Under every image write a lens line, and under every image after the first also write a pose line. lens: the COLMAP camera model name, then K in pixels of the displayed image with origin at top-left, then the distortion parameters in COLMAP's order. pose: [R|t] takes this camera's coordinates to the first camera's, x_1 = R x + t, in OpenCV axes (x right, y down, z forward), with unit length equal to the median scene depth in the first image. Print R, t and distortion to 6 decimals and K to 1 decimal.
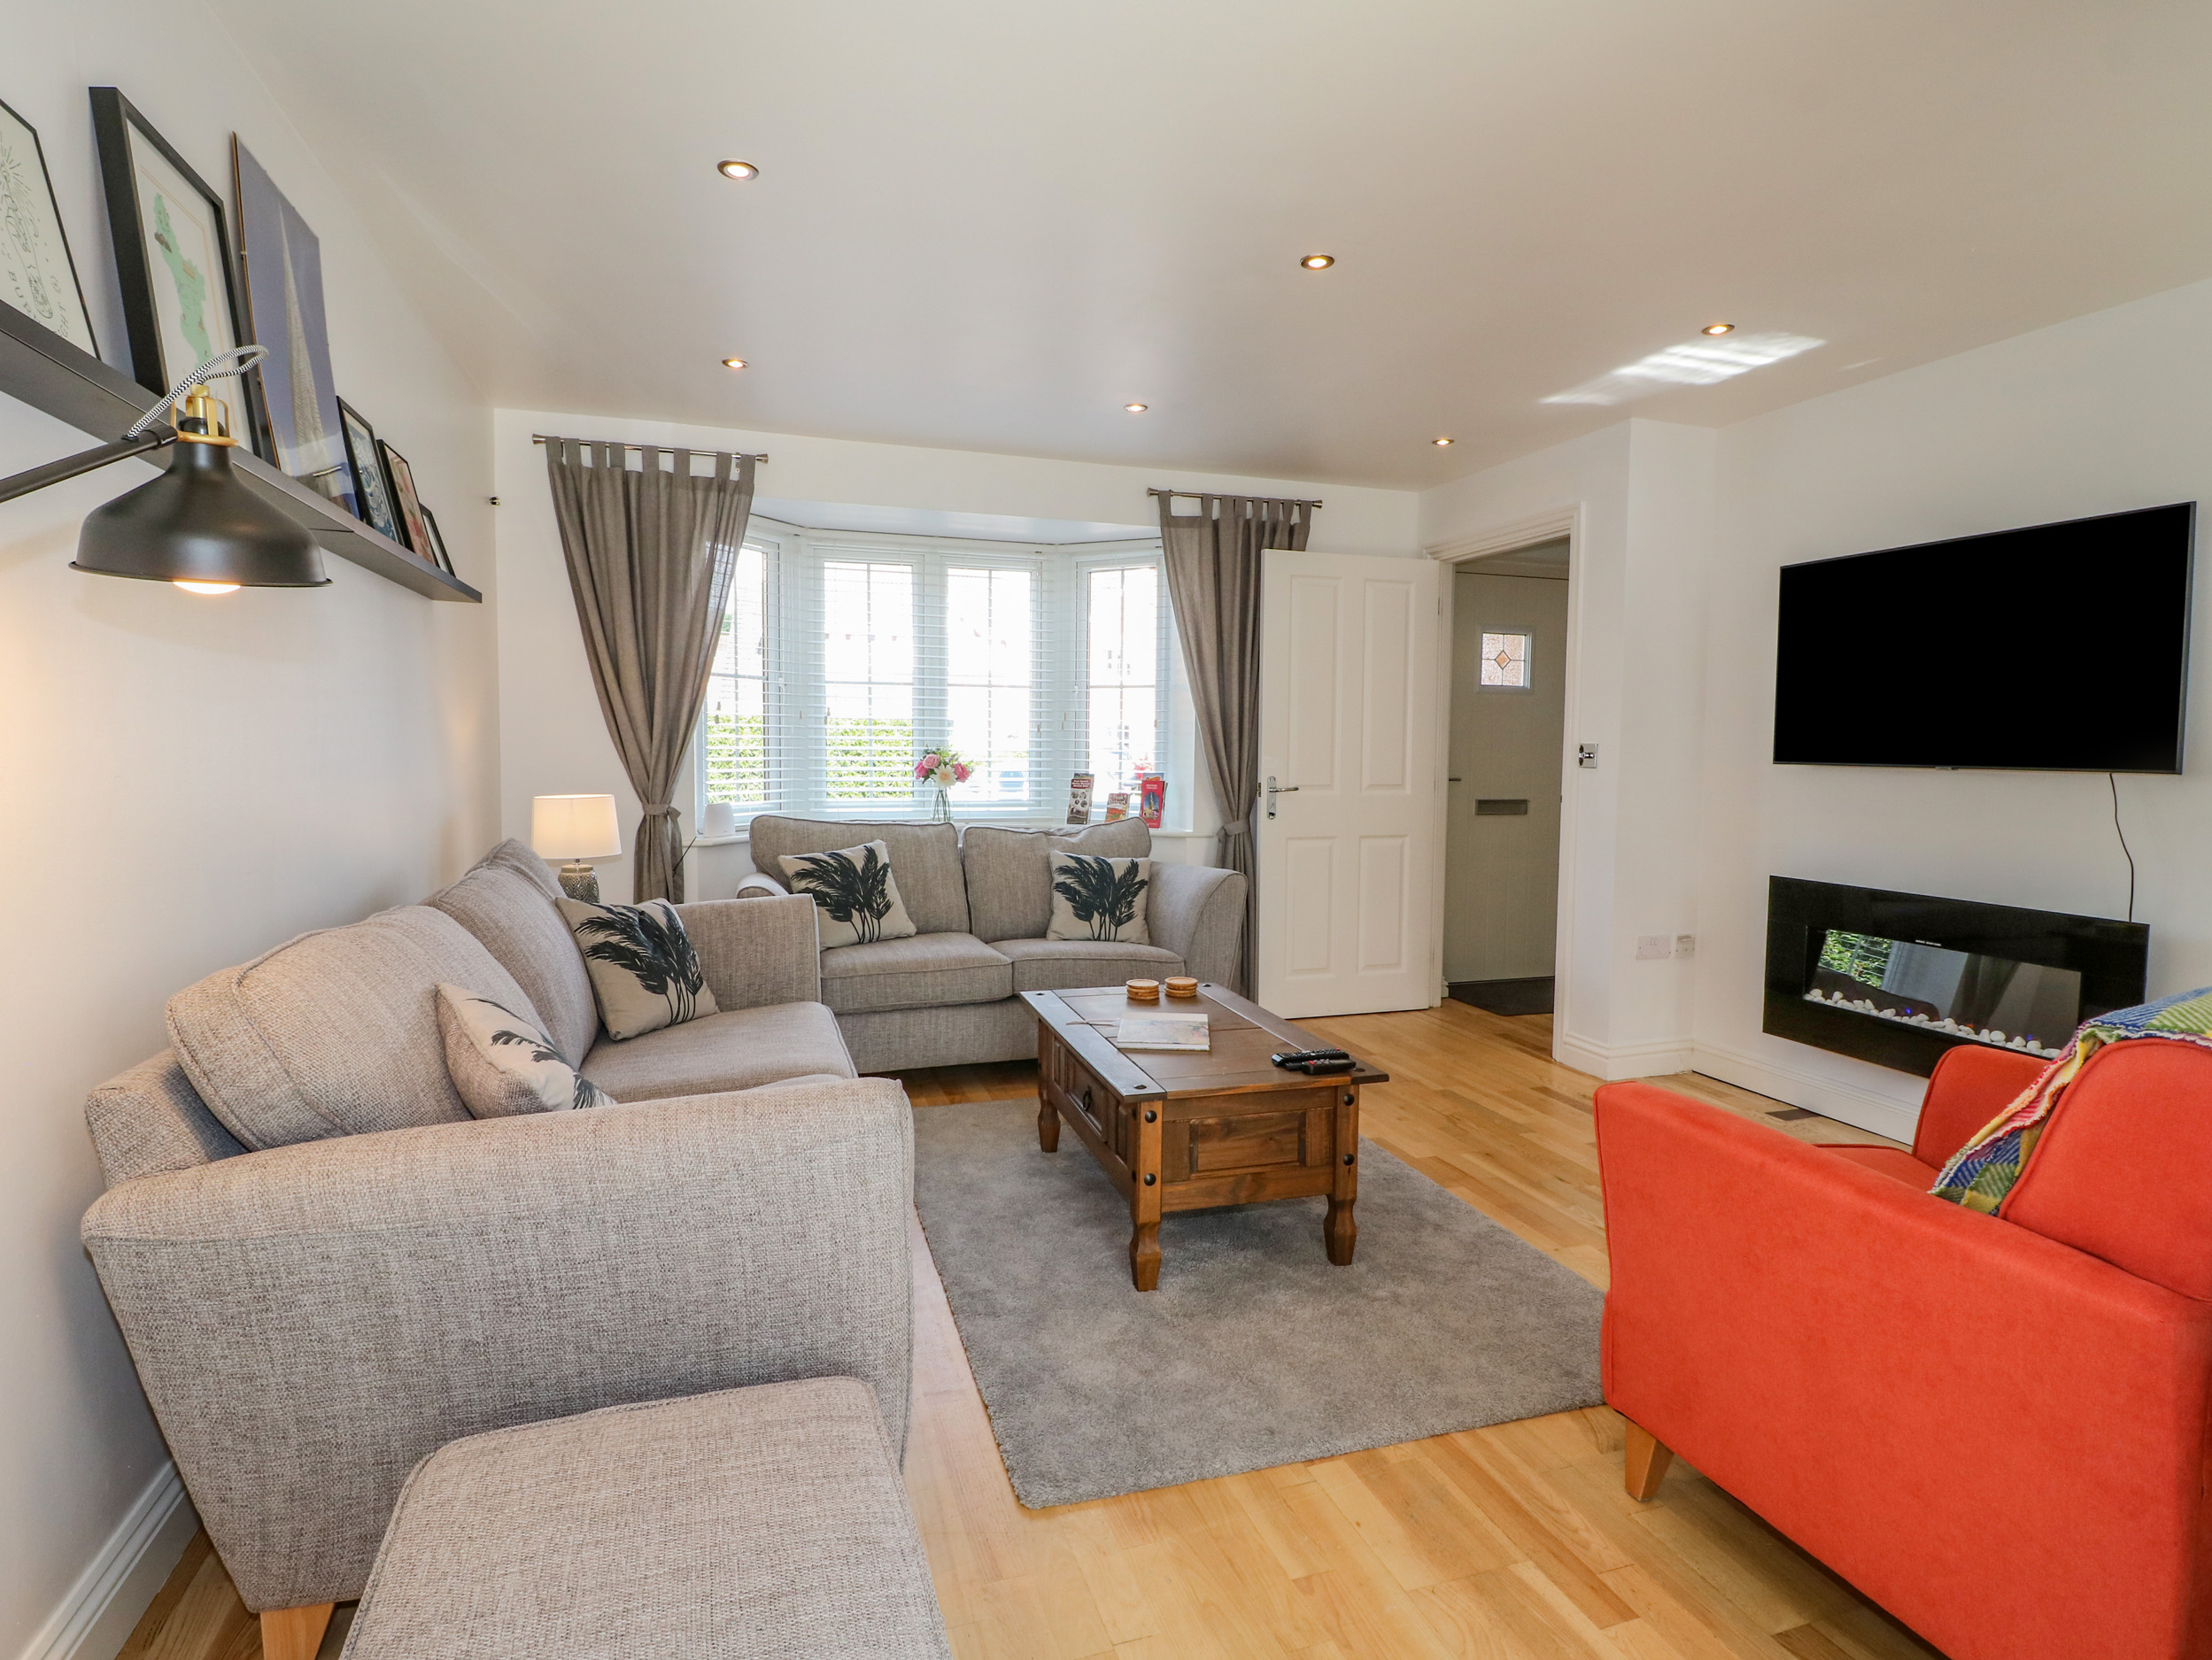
lens RADIAL K [[1156.1, 0, 1116.8], [0, 1156.1, 810.9], [0, 0, 1]] dist [-0.005900, -0.001848]
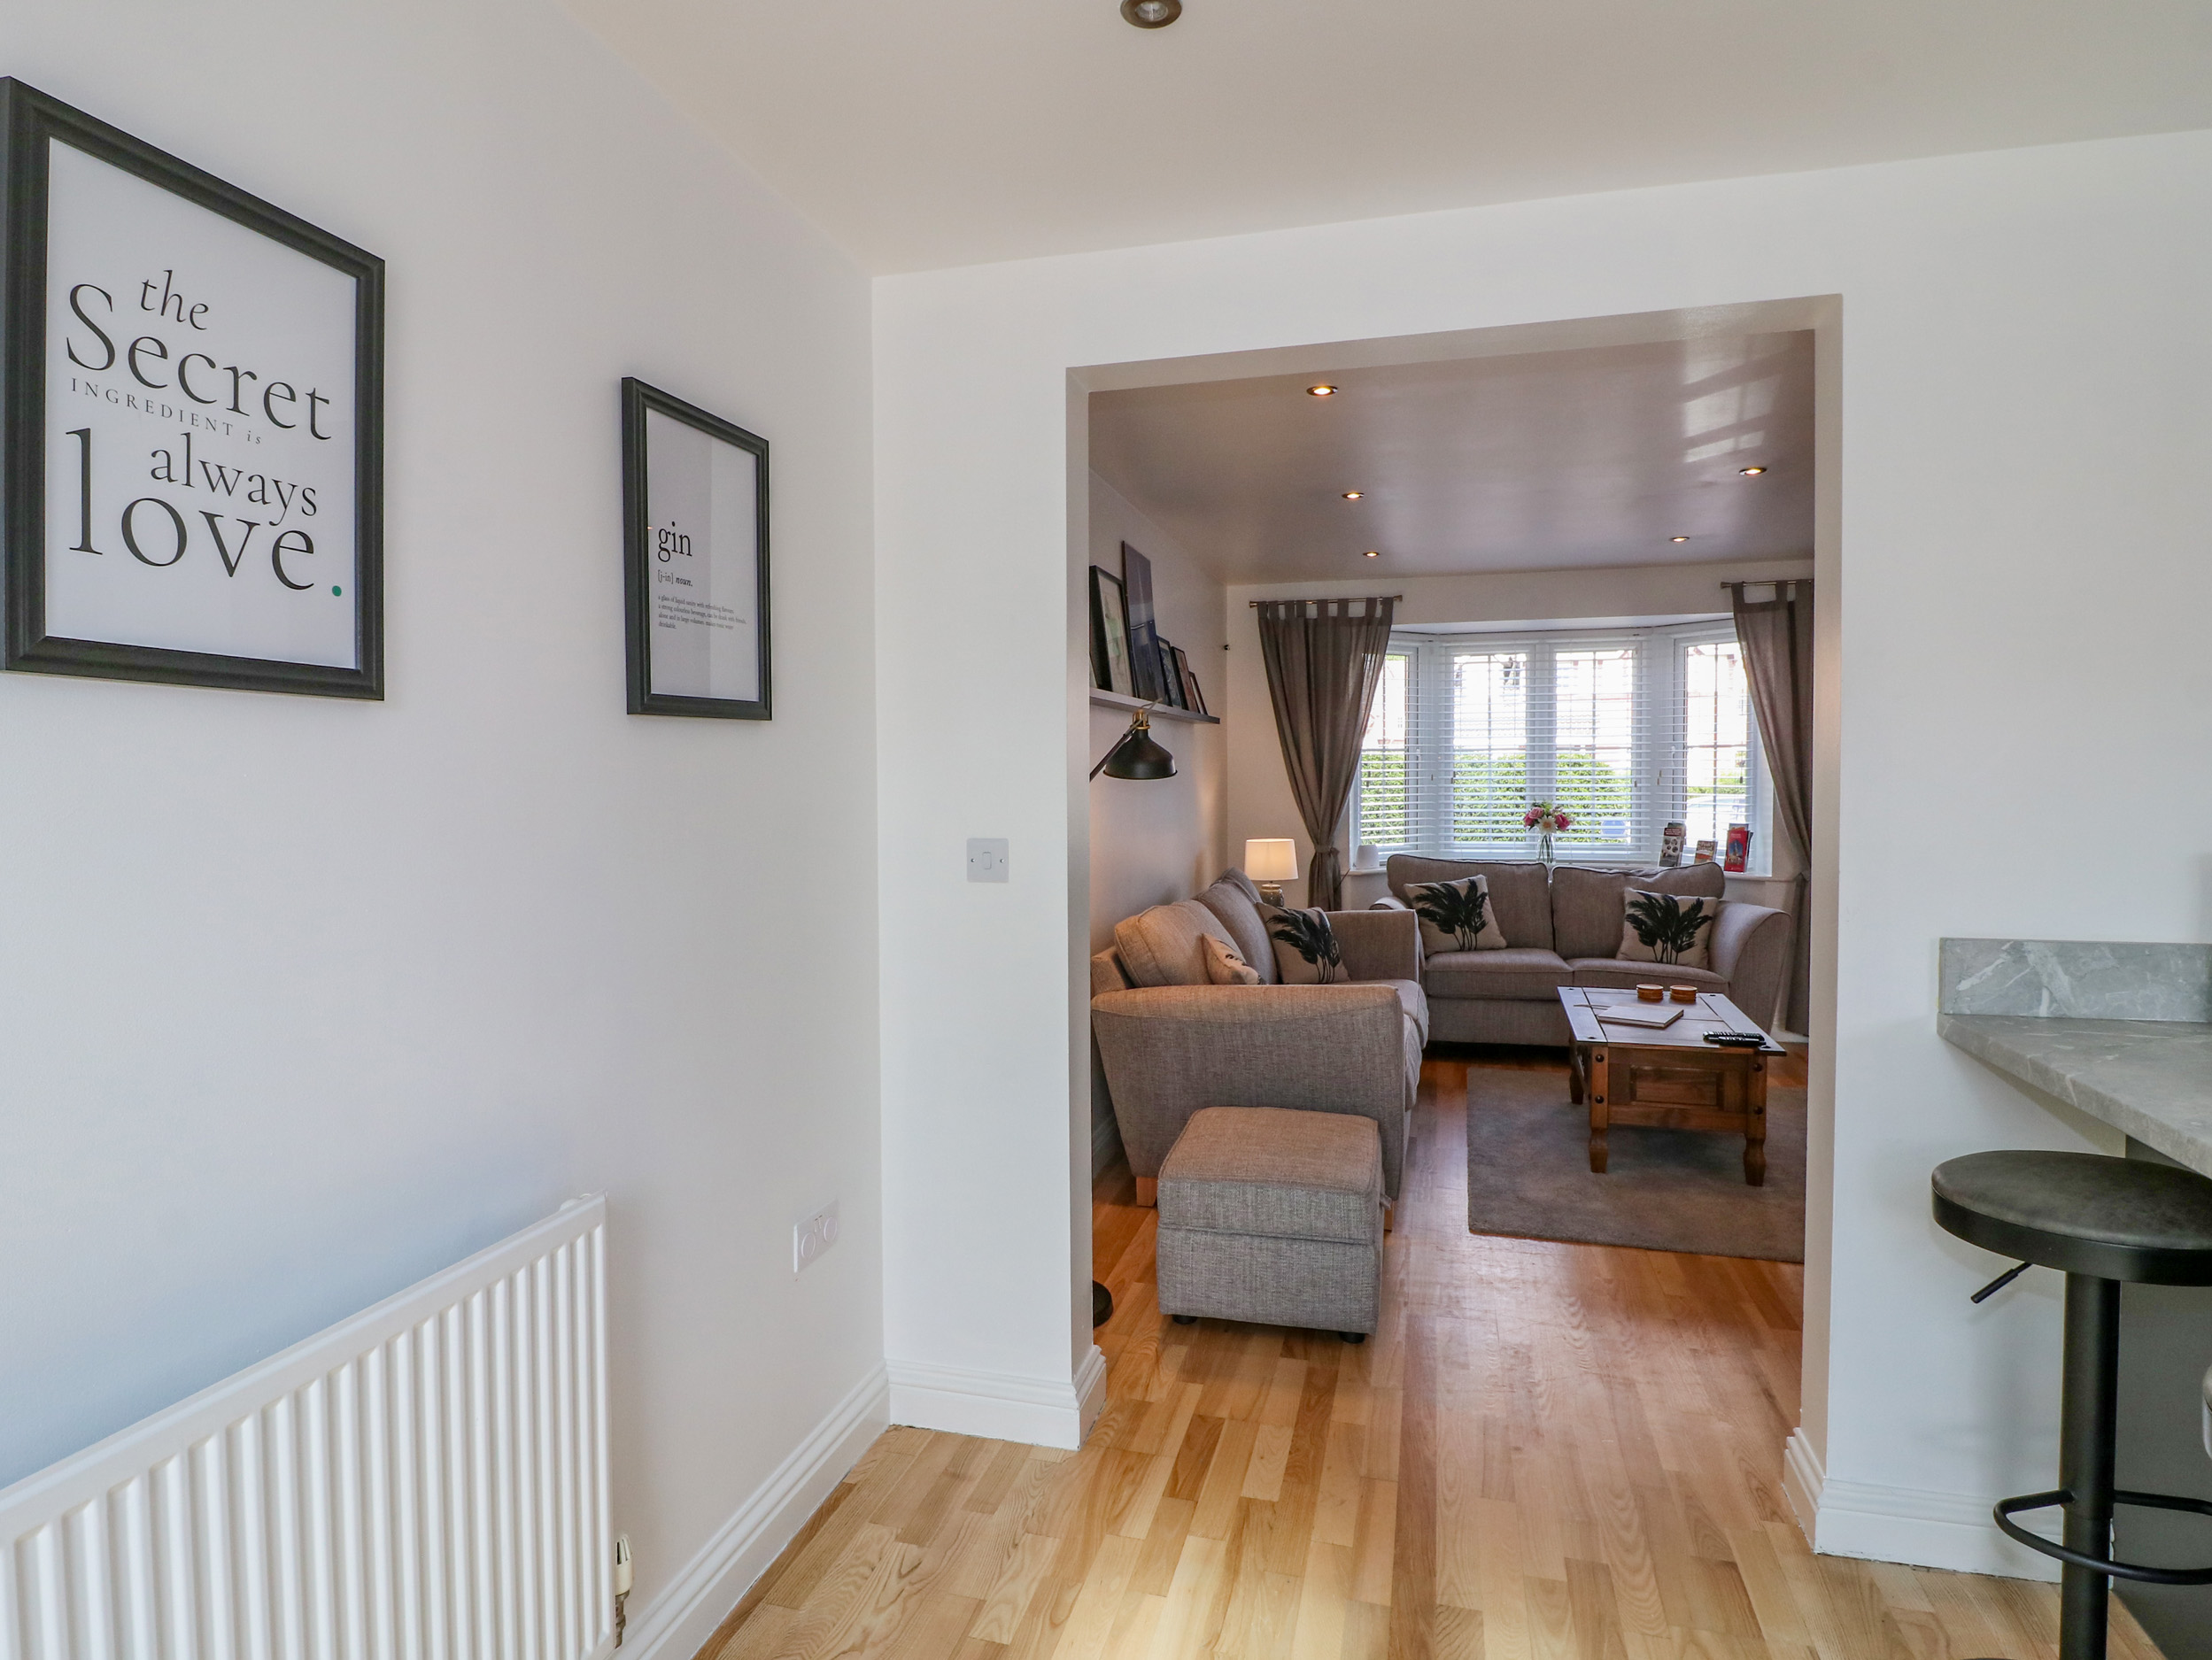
lens RADIAL K [[1223.0, 0, 1104.7], [0, 1223.0, 819.1], [0, 0, 1]] dist [-0.001910, -0.000575]
pose [[0.832189, 0.005880, -0.554462, 0.223233], [-0.016748, 0.999754, -0.014534, -0.011756], [0.554240, 0.021382, 0.832082, -0.428188]]
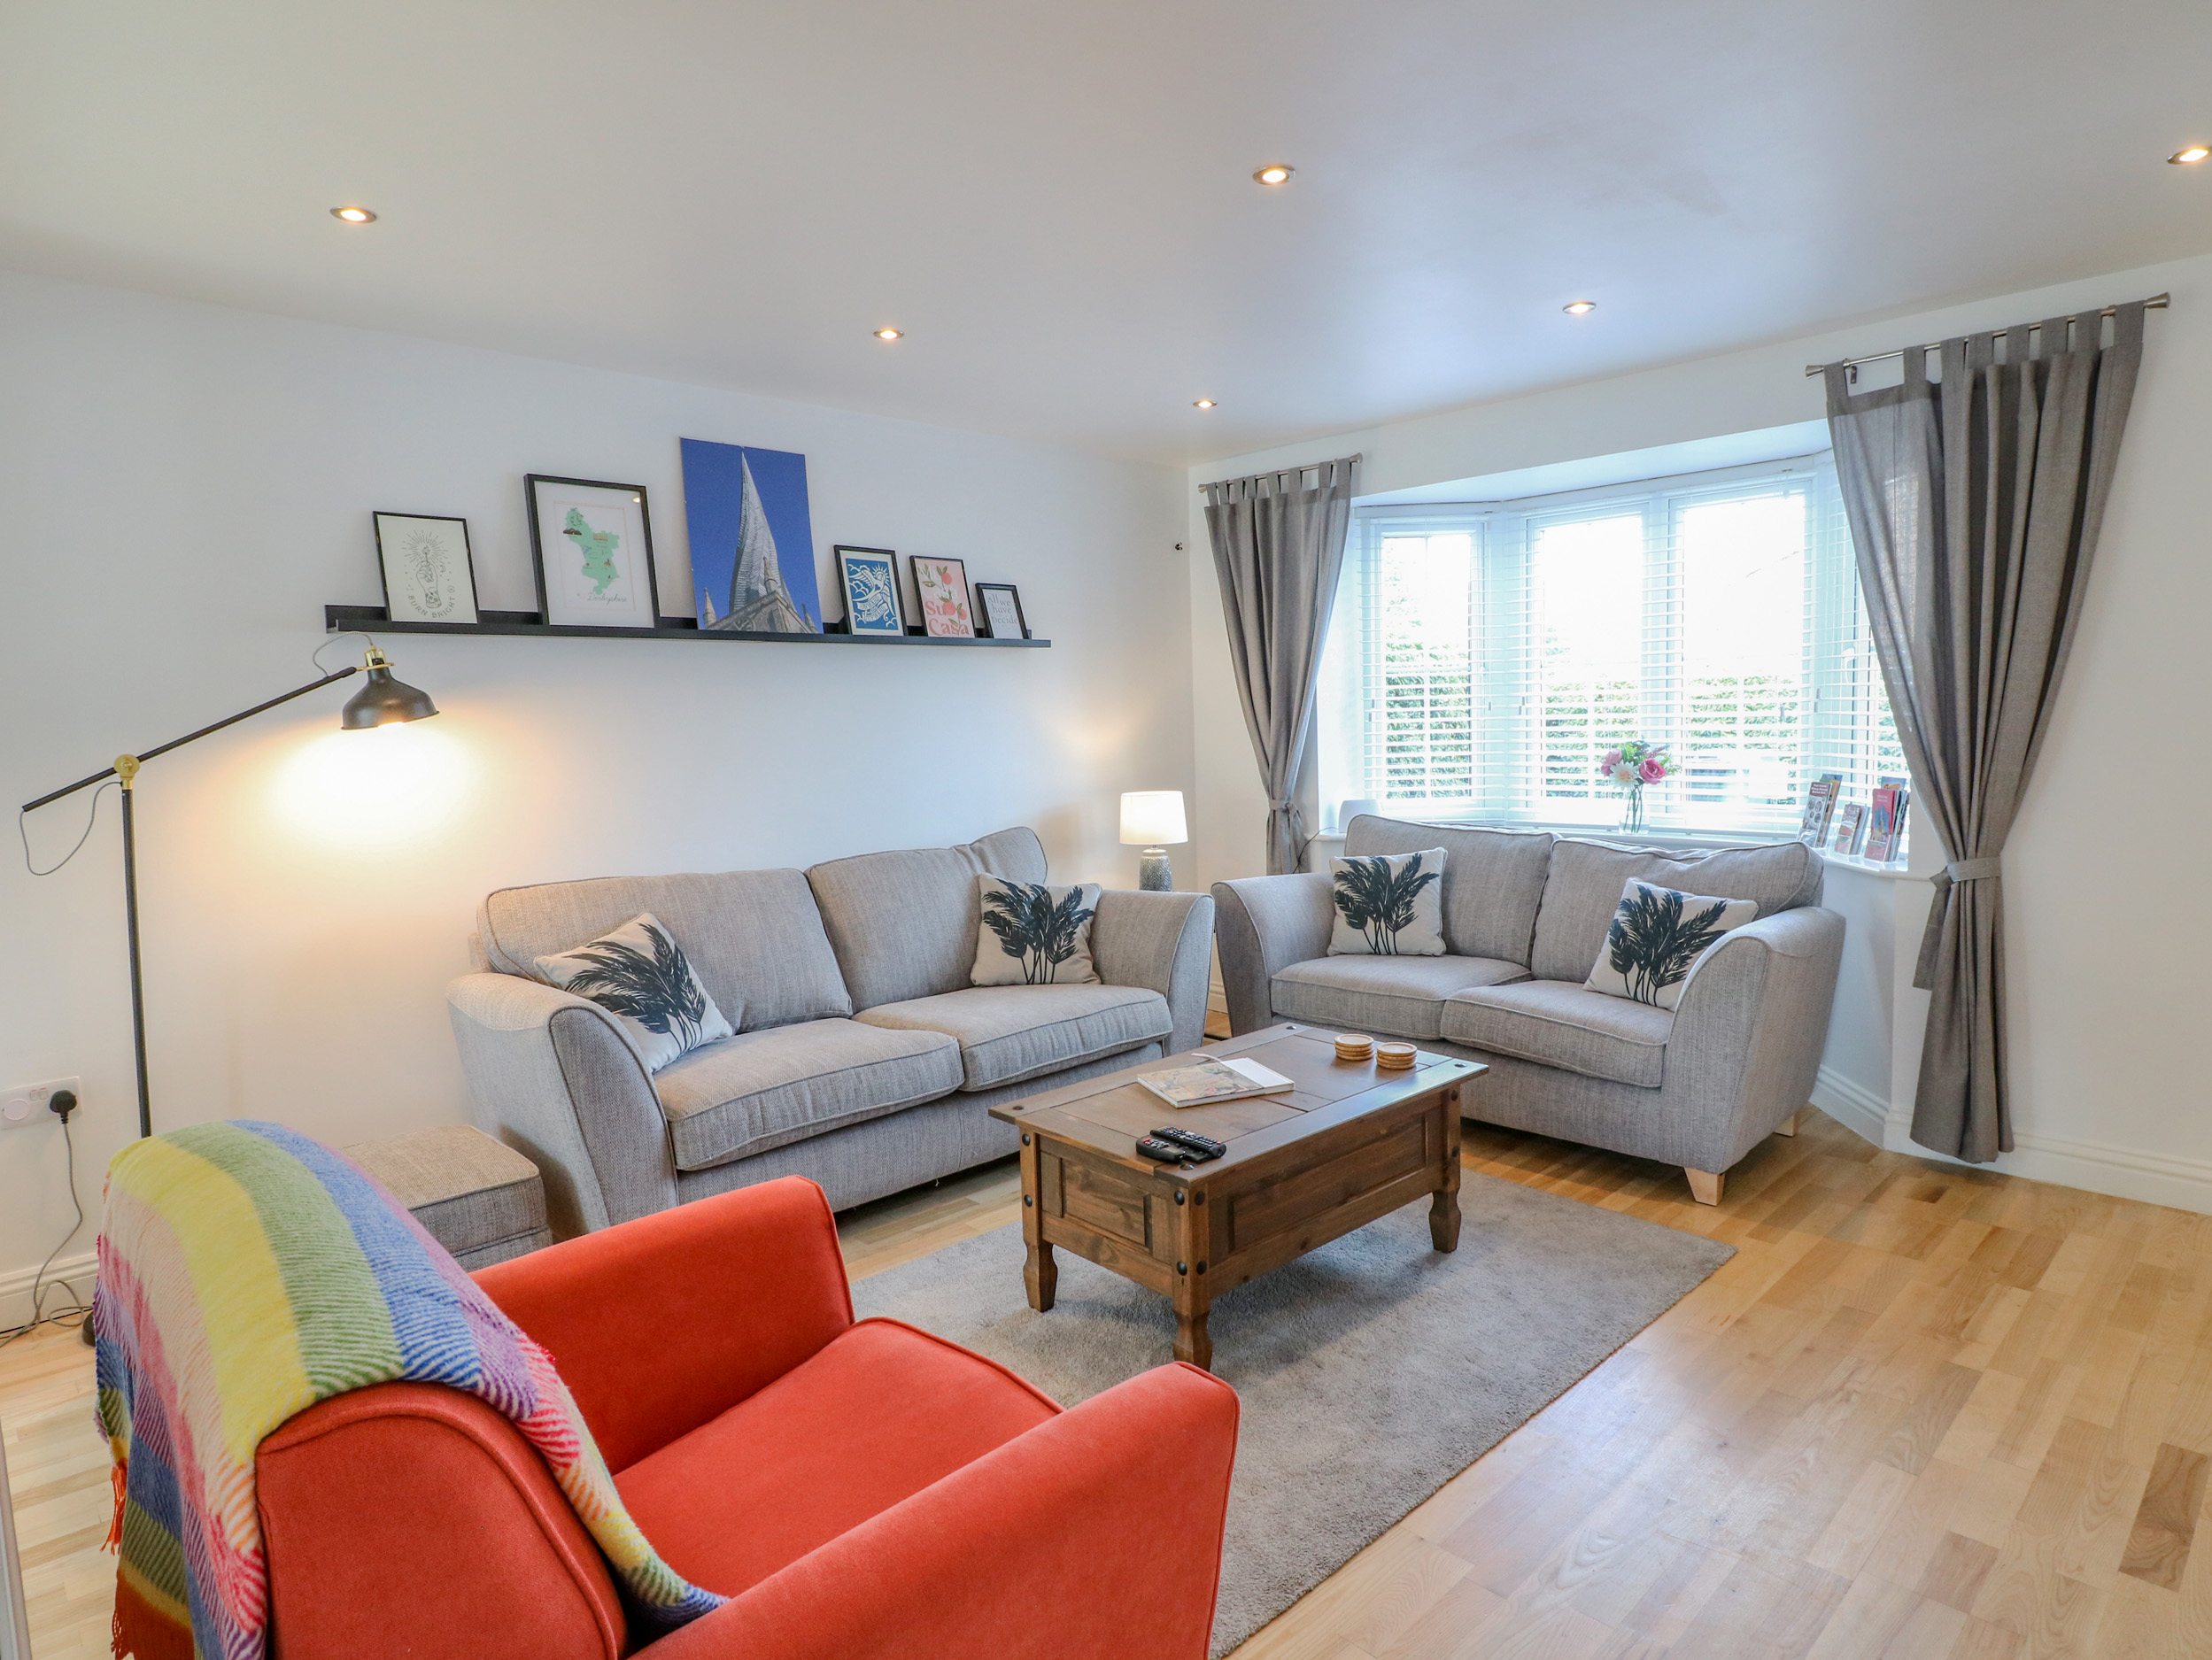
lens RADIAL K [[1252.1, 0, 1106.0], [0, 1252.1, 830.0], [0, 0, 1]] dist [-0.004583, -0.000432]
pose [[0.424681, 0.063817, -0.903091, 0.613152], [-0.020694, 0.997936, 0.060788, -0.046712], [0.905107, -0.007127, 0.425125, 0.348969]]
